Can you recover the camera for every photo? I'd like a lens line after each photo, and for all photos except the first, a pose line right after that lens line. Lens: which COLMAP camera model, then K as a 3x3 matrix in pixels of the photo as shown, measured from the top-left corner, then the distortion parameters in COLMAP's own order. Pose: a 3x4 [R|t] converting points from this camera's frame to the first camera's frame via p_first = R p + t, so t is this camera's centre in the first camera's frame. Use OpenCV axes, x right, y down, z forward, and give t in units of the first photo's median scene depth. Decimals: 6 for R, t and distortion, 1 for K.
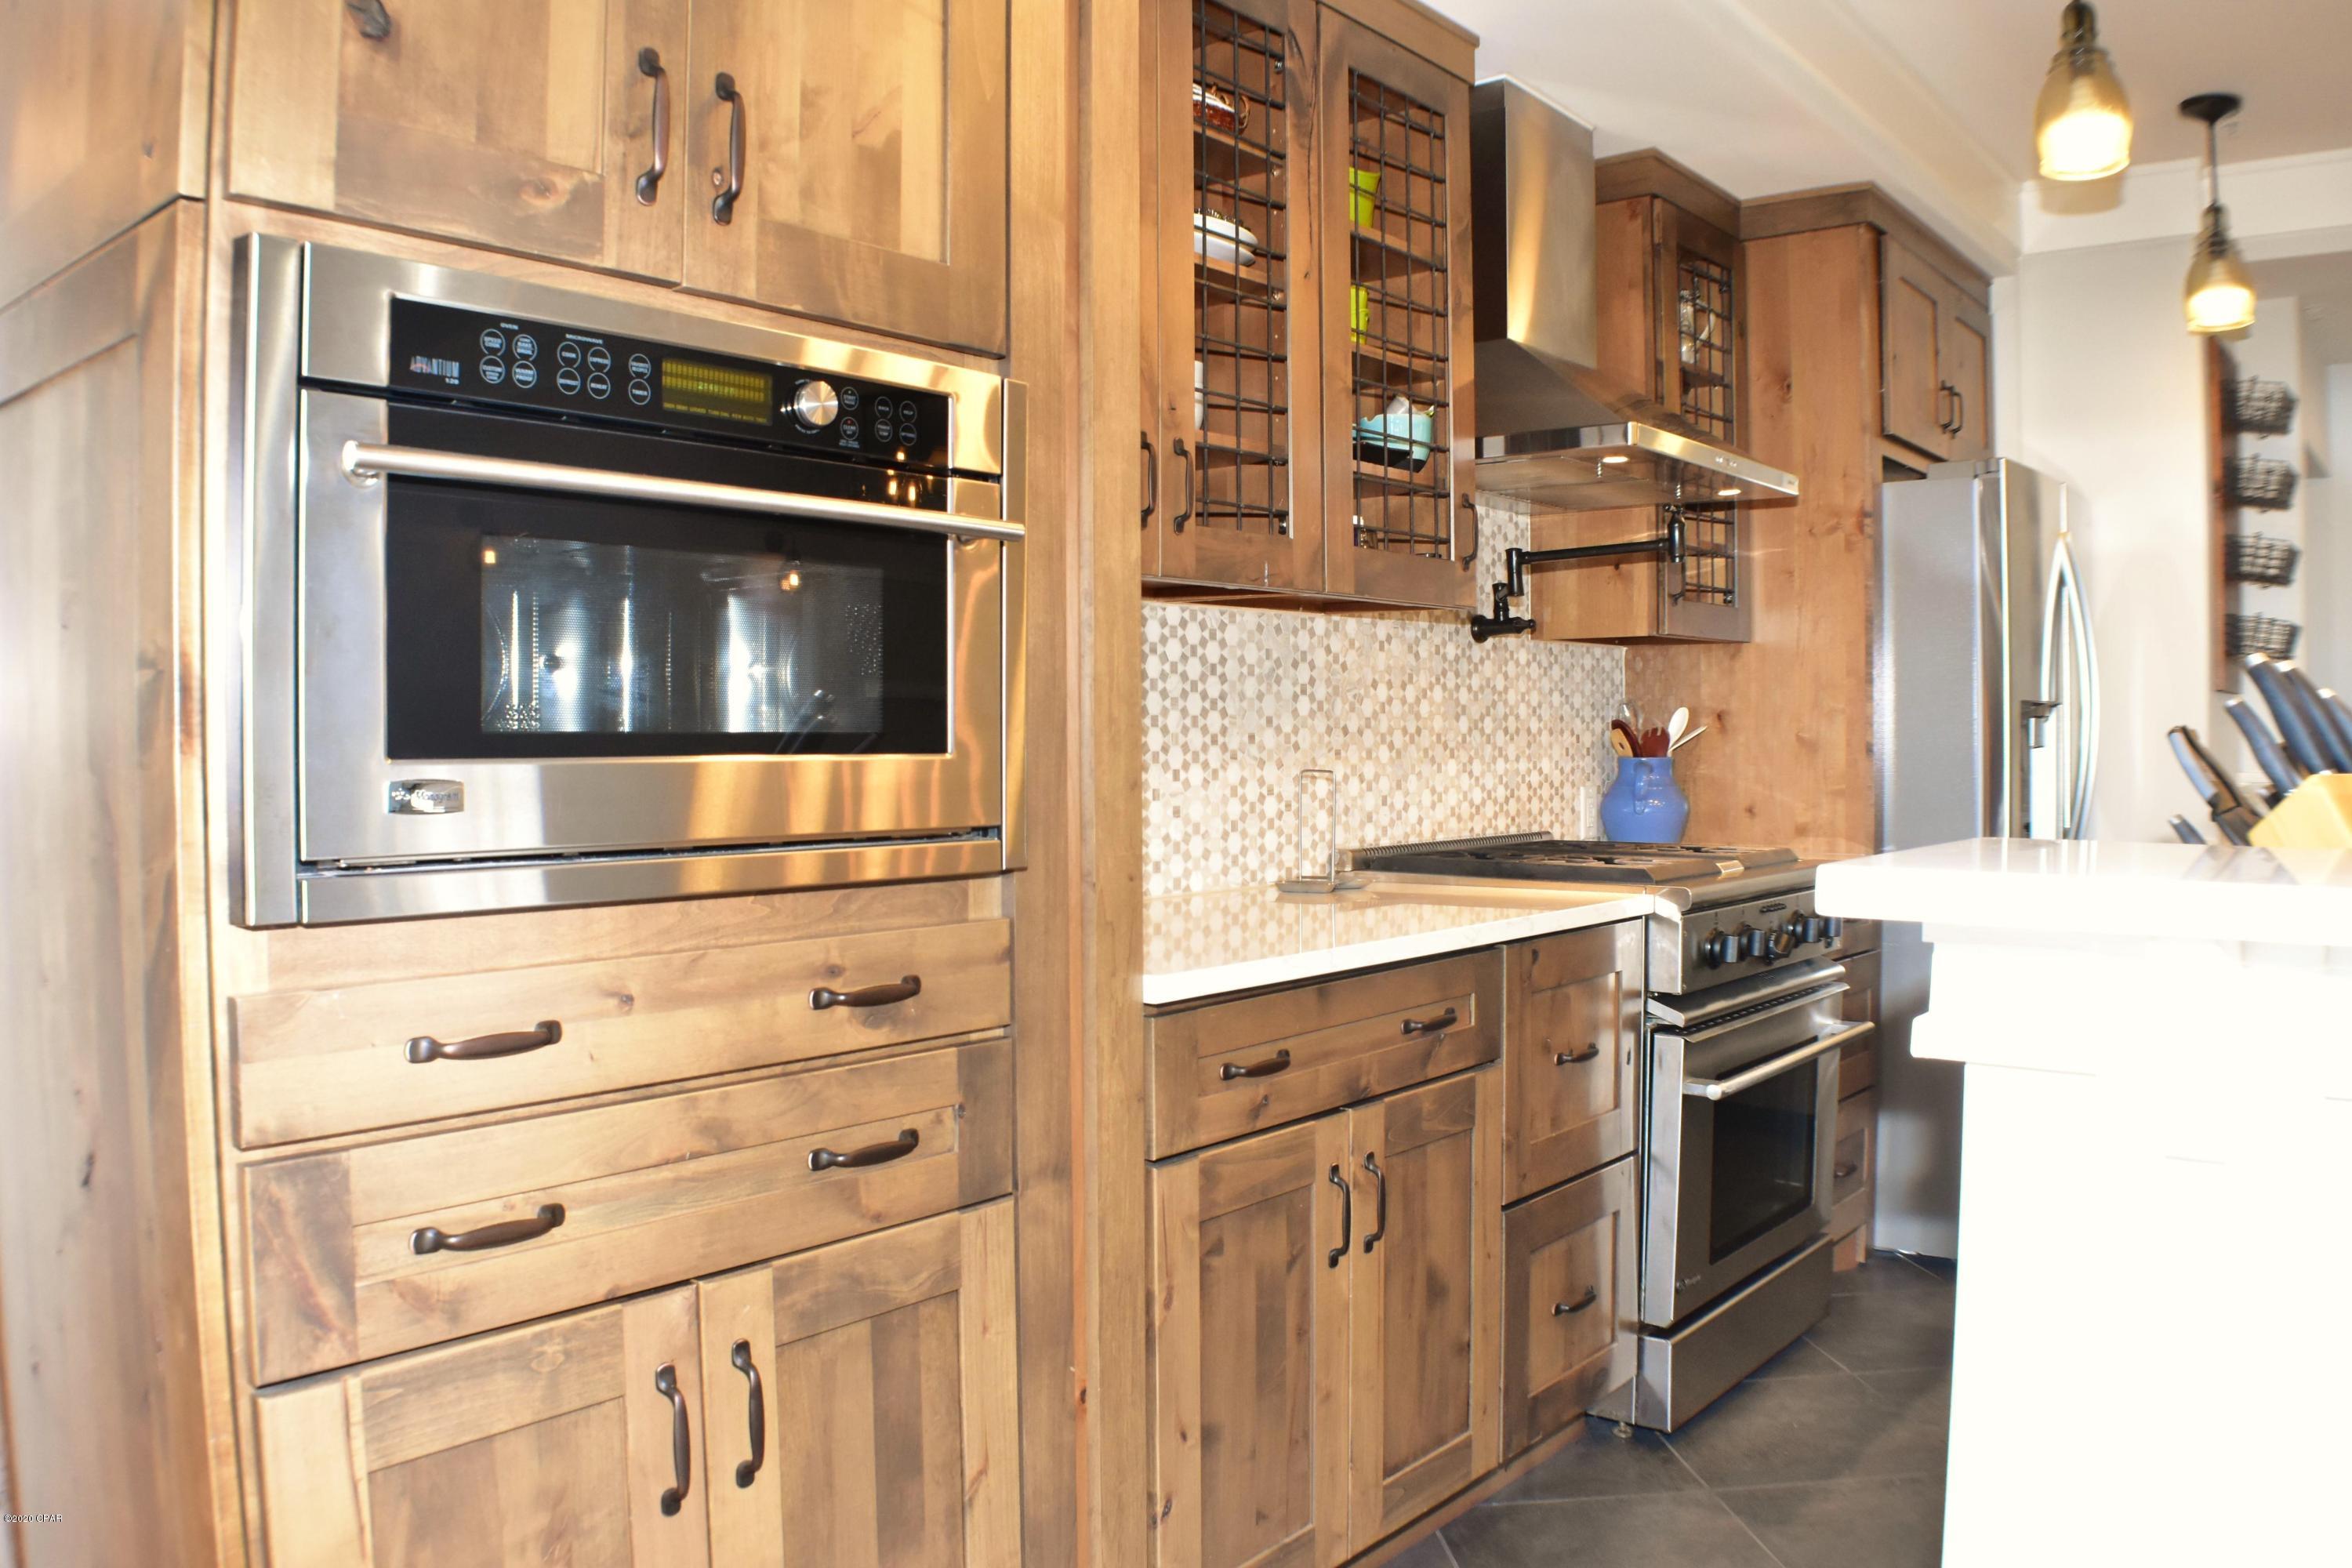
lens RADIAL K [[1810.7, 0, 1176.0], [0, 1810.7, 784.0], [0, 0, 1]] dist [-0.169383, 0.050824]
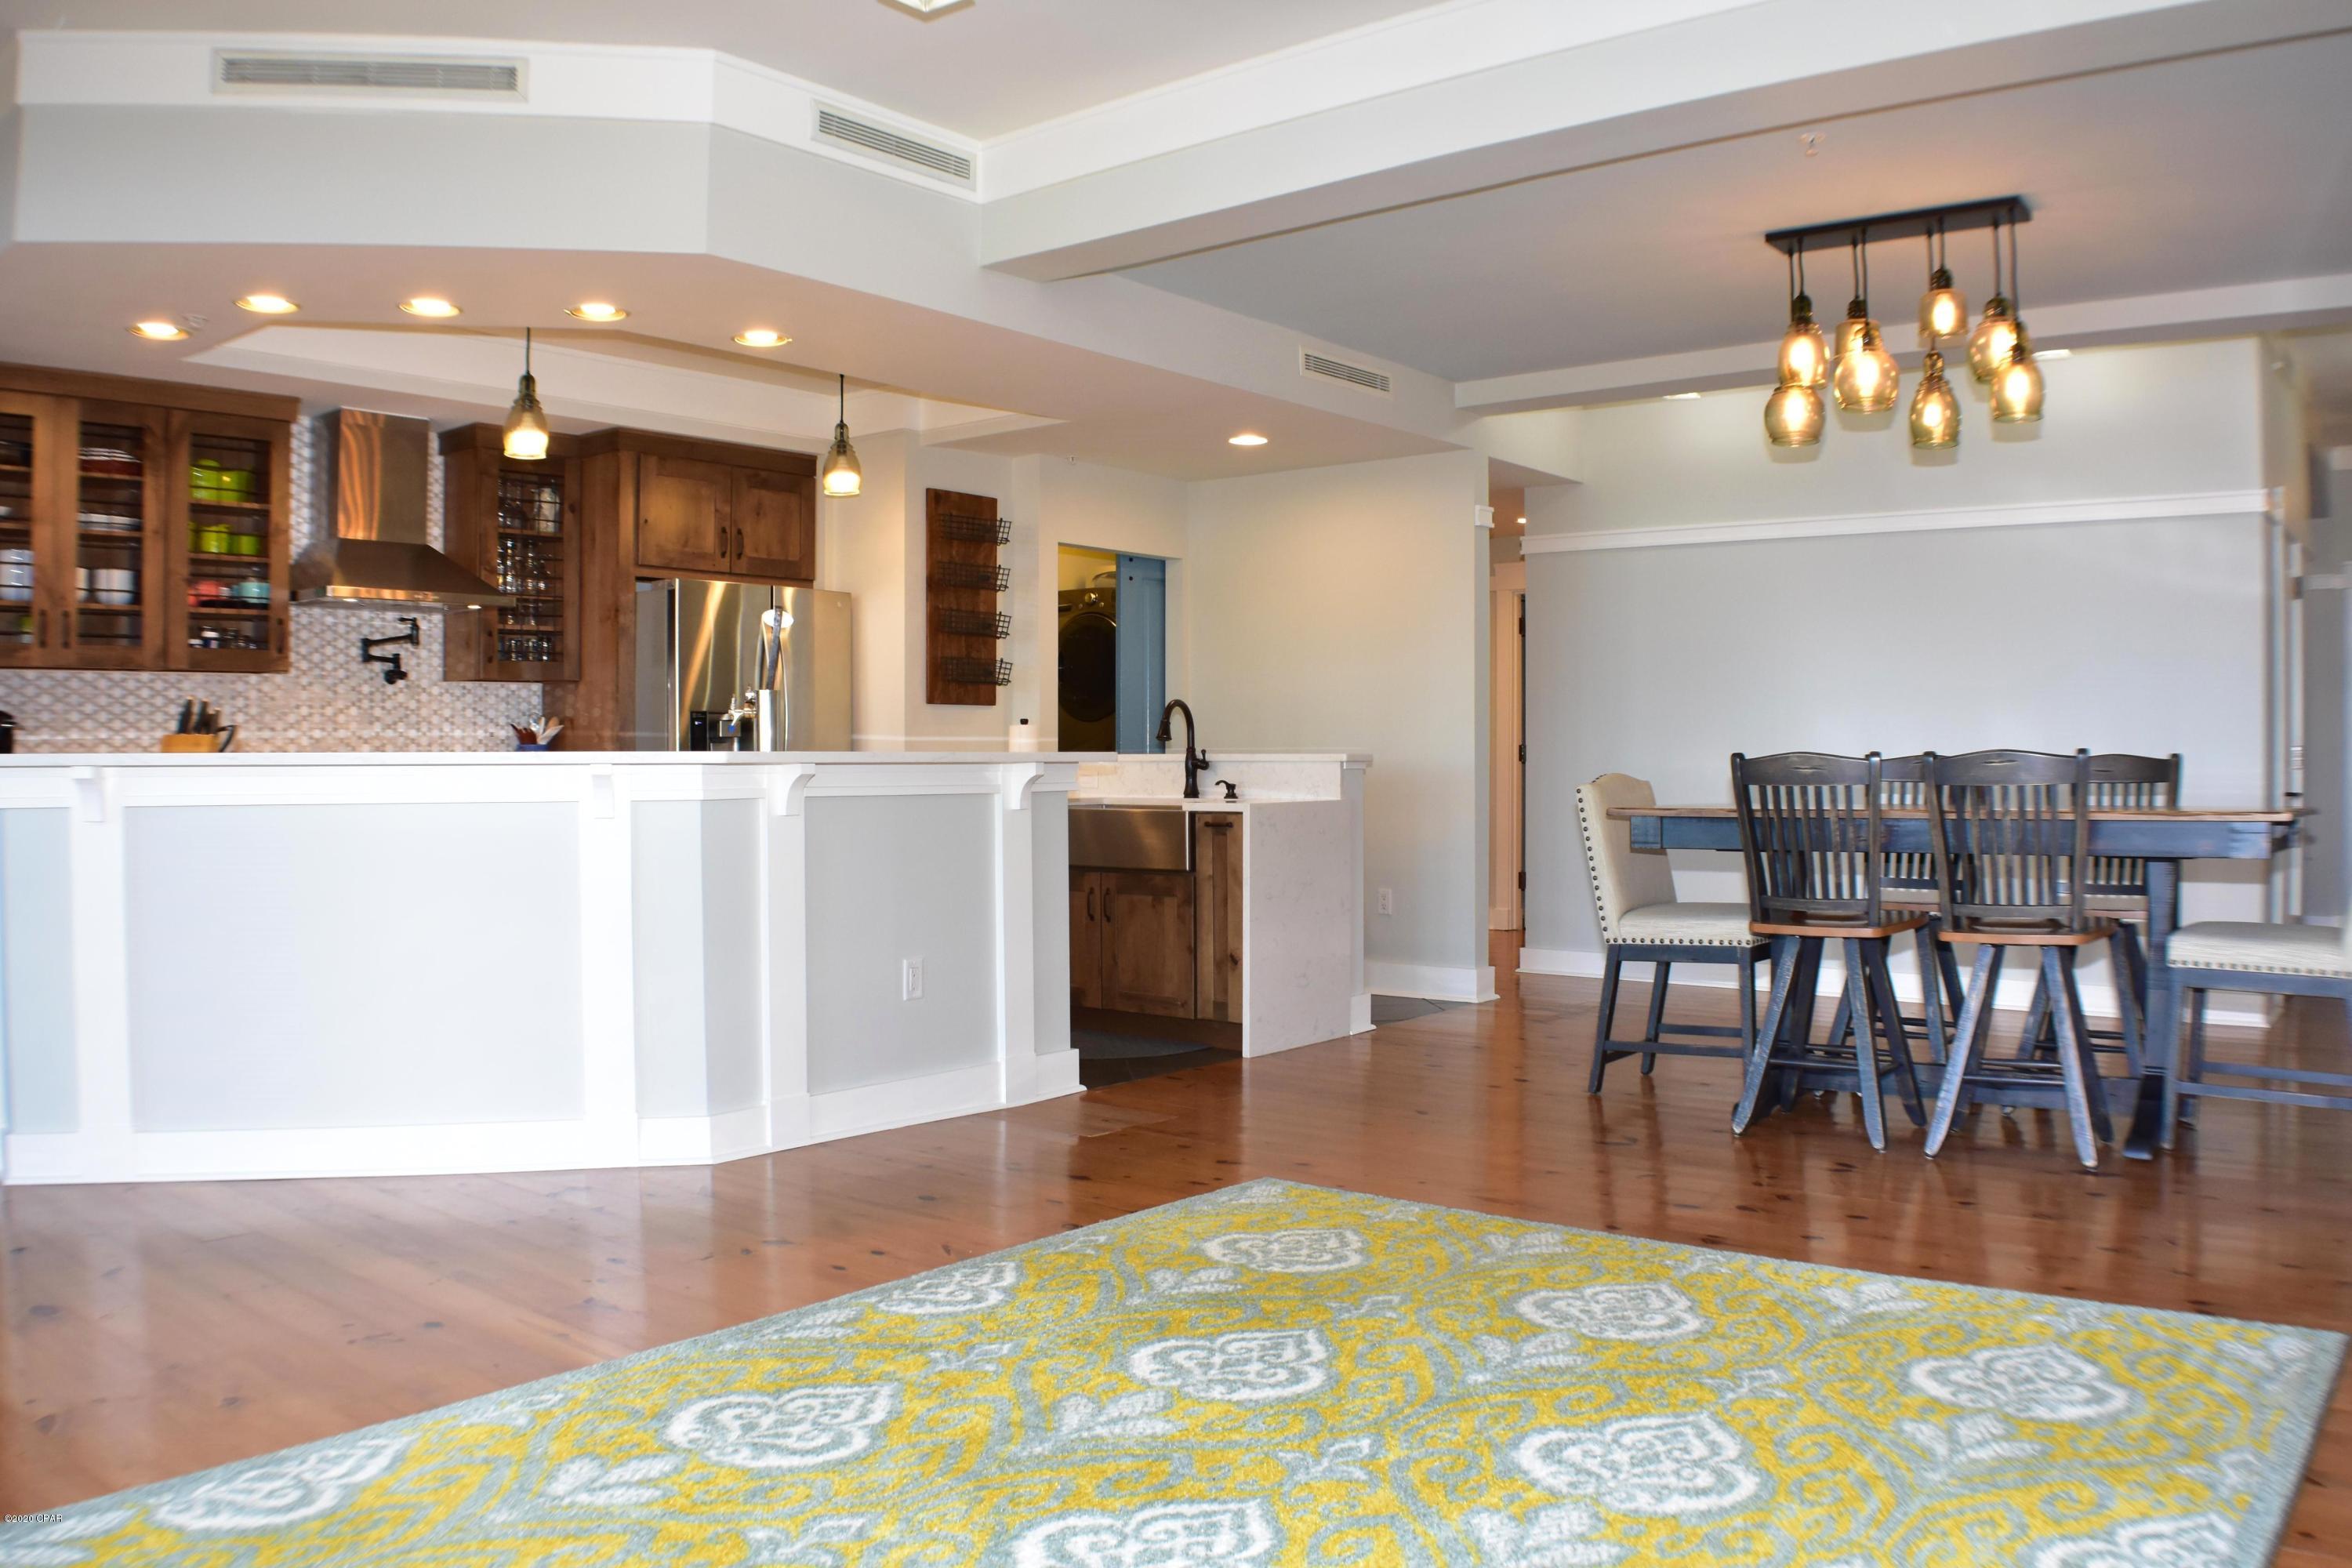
lens RADIAL K [[1810.7, 0, 1176.0], [0, 1810.7, 784.0], [0, 0, 1]] dist [-0.169383, 0.050824]
pose [[0.999985, 0.001478, -0.005291, 1.245698], [-0.001511, 0.999980, -0.006204, 0.047694], [0.005281, 0.006212, 0.999967, -1.069359]]
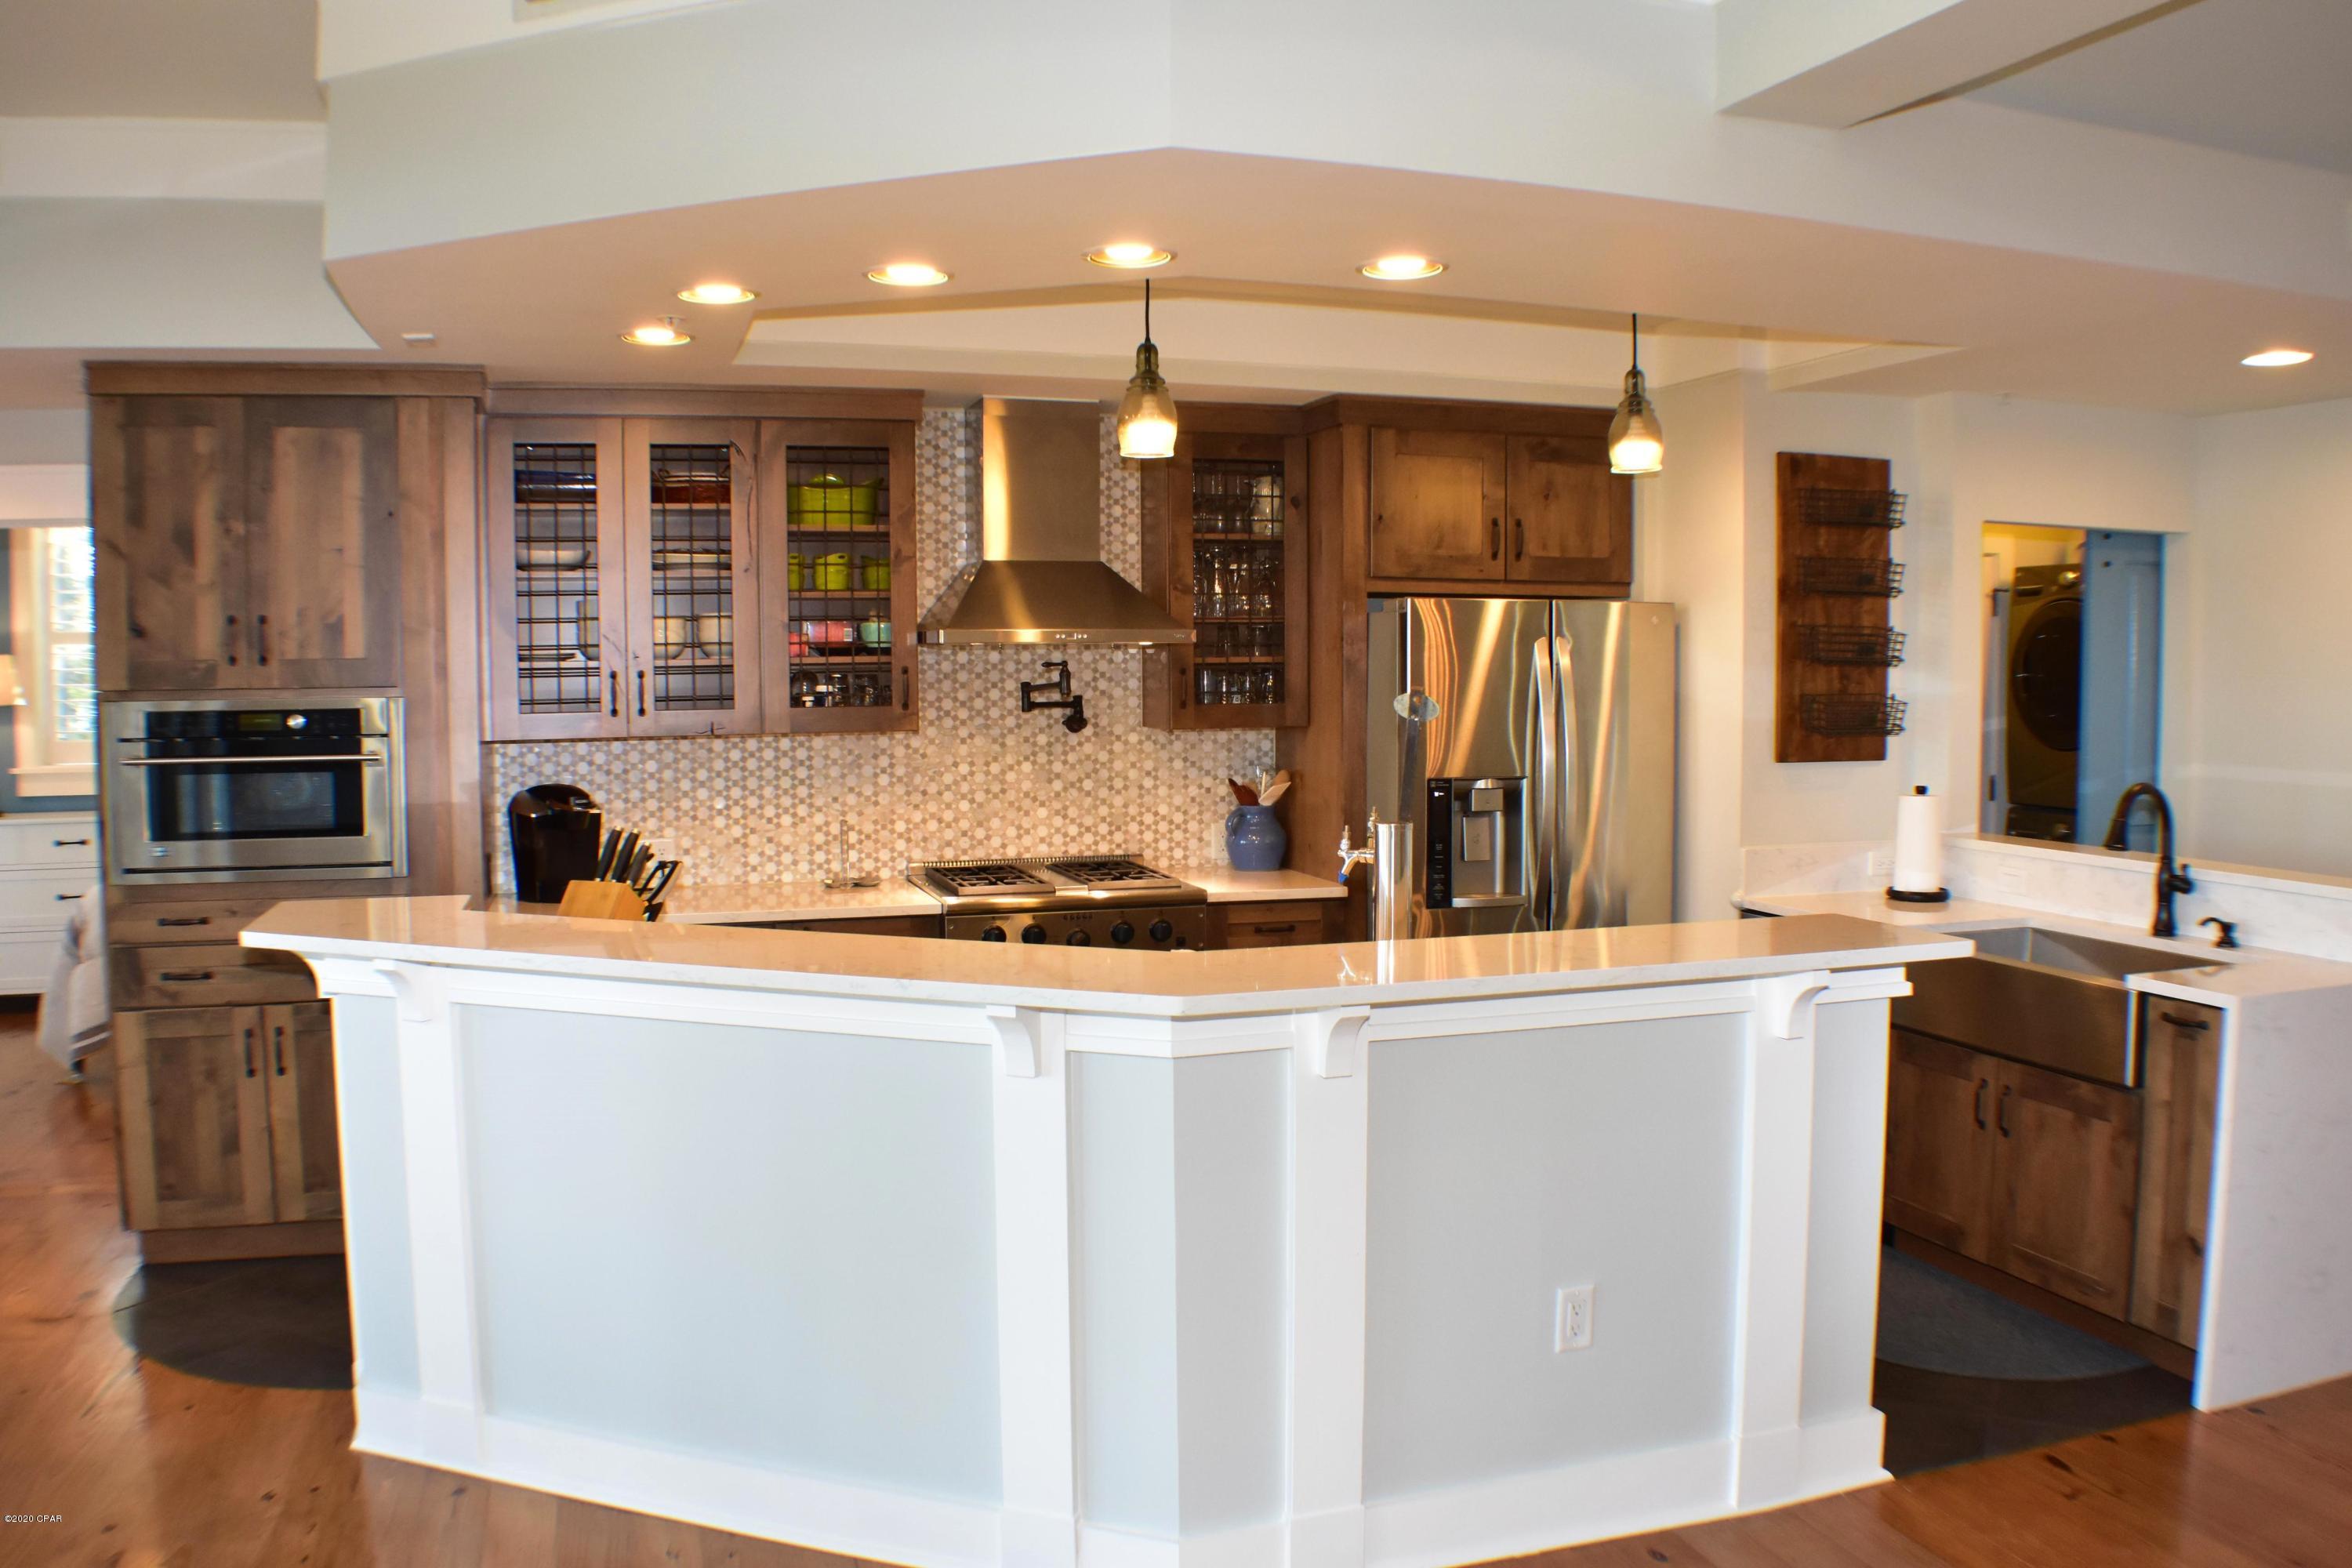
lens RADIAL K [[1810.7, 0, 1176.0], [0, 1810.7, 784.0], [0, 0, 1]] dist [-0.169383, 0.050824]
pose [[0.834261, 0.038203, -0.550044, 1.349849], [-0.012114, 0.998626, 0.050984, -0.140207], [0.551236, -0.035871, 0.833578, -0.319903]]
